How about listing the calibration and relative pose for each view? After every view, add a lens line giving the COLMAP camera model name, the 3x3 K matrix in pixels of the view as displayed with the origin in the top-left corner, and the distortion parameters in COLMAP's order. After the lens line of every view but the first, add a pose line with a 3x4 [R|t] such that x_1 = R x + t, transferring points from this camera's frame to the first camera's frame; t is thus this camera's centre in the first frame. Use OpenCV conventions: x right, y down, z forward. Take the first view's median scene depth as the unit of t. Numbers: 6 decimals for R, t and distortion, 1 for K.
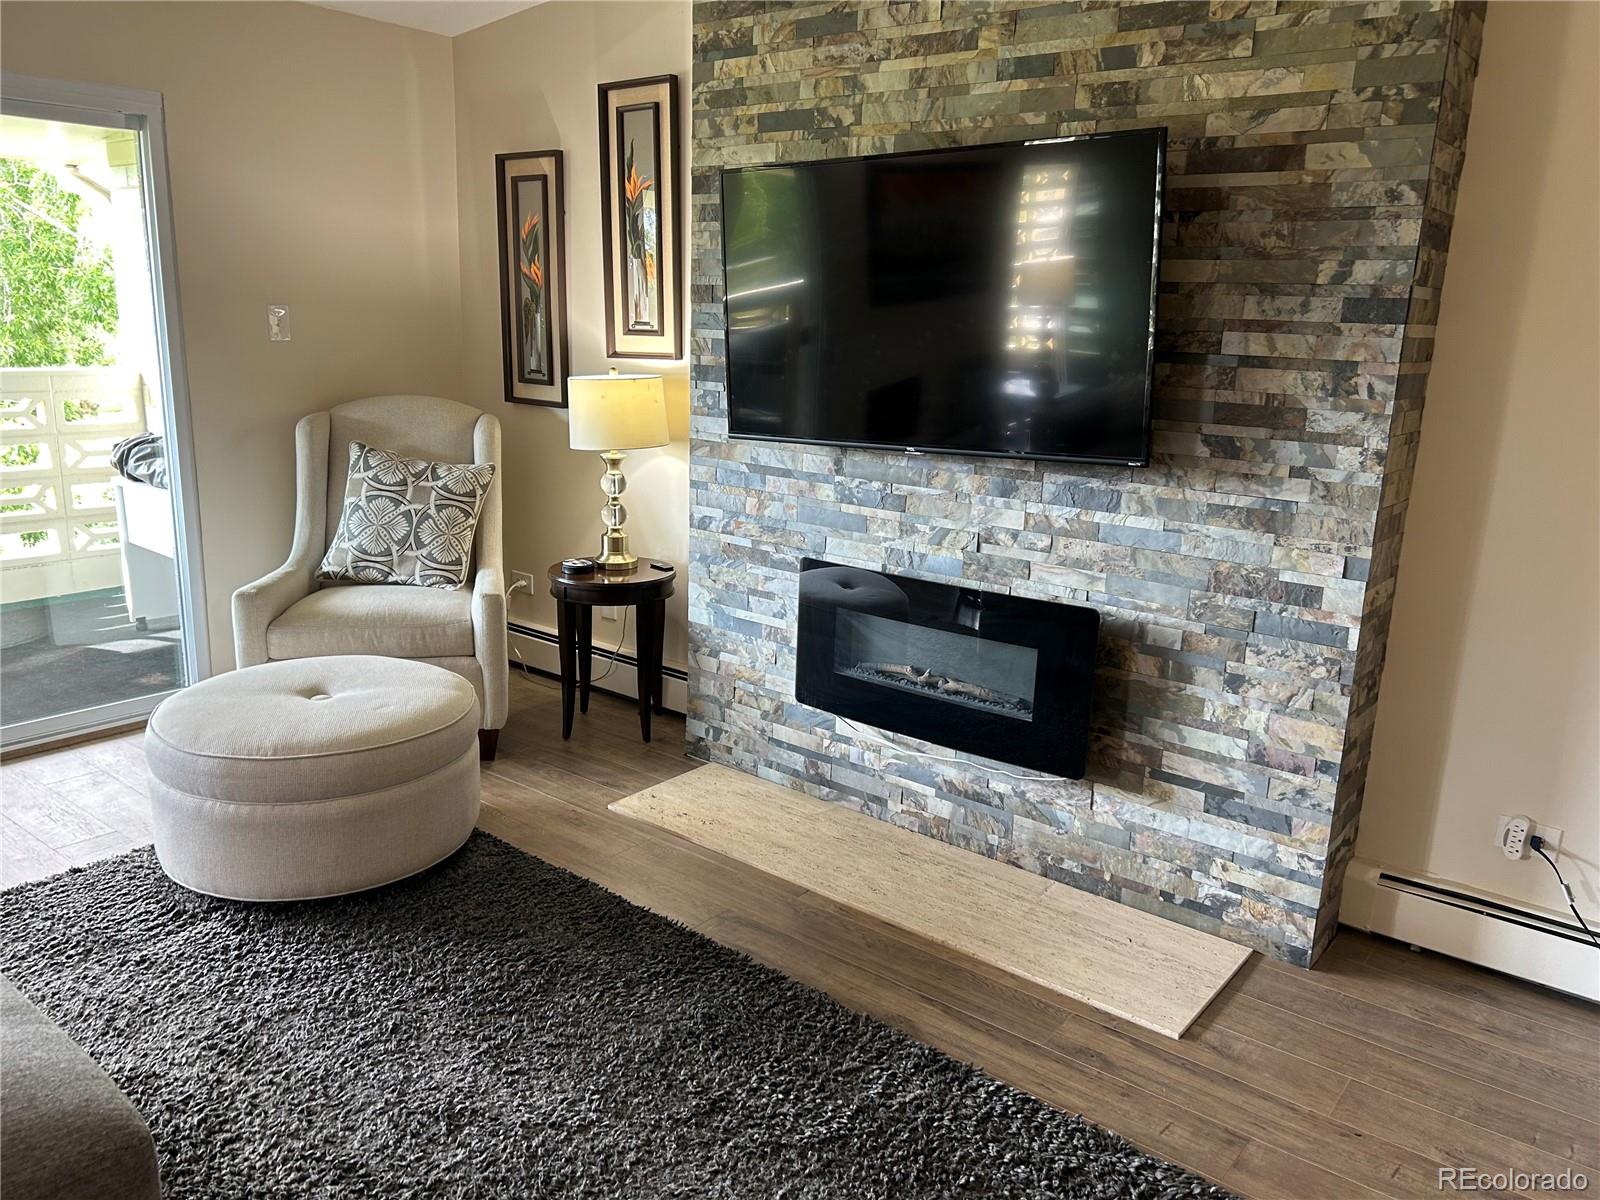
lens RADIAL K [[1199.4, 0, 799.9], [0, 1199.4, 608.7], [0, 0, 1]] dist [0.001749, -0.022719]
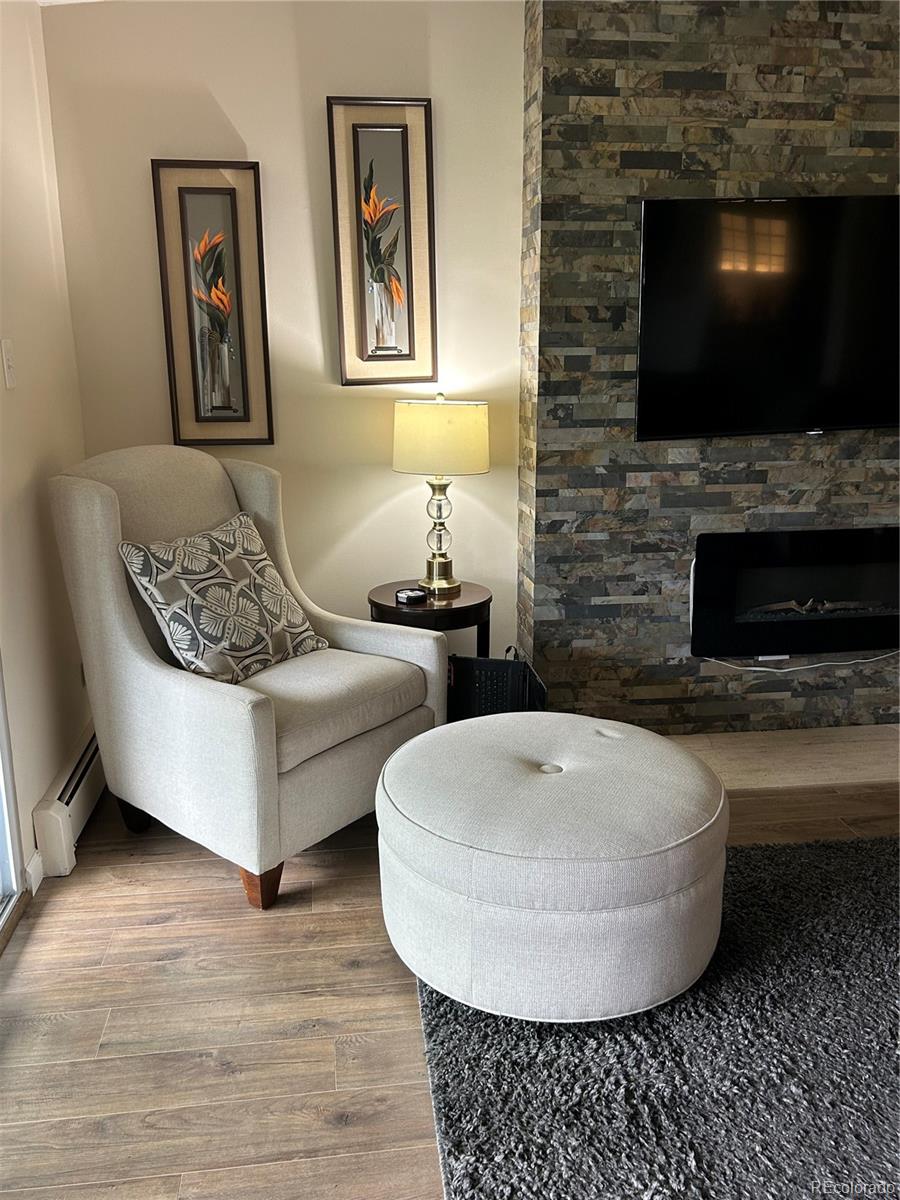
lens RADIAL K [[976.0, 0, 451.2], [0, 976.0, 597.3], [0, 0, 1]] dist [-0.005240, 0.033308]
pose [[0.689917, -0.205184, 0.694200, -0.880847], [0.203233, 0.975320, 0.086296, -0.119475], [-0.694774, 0.081548, 0.714590, 0.502573]]
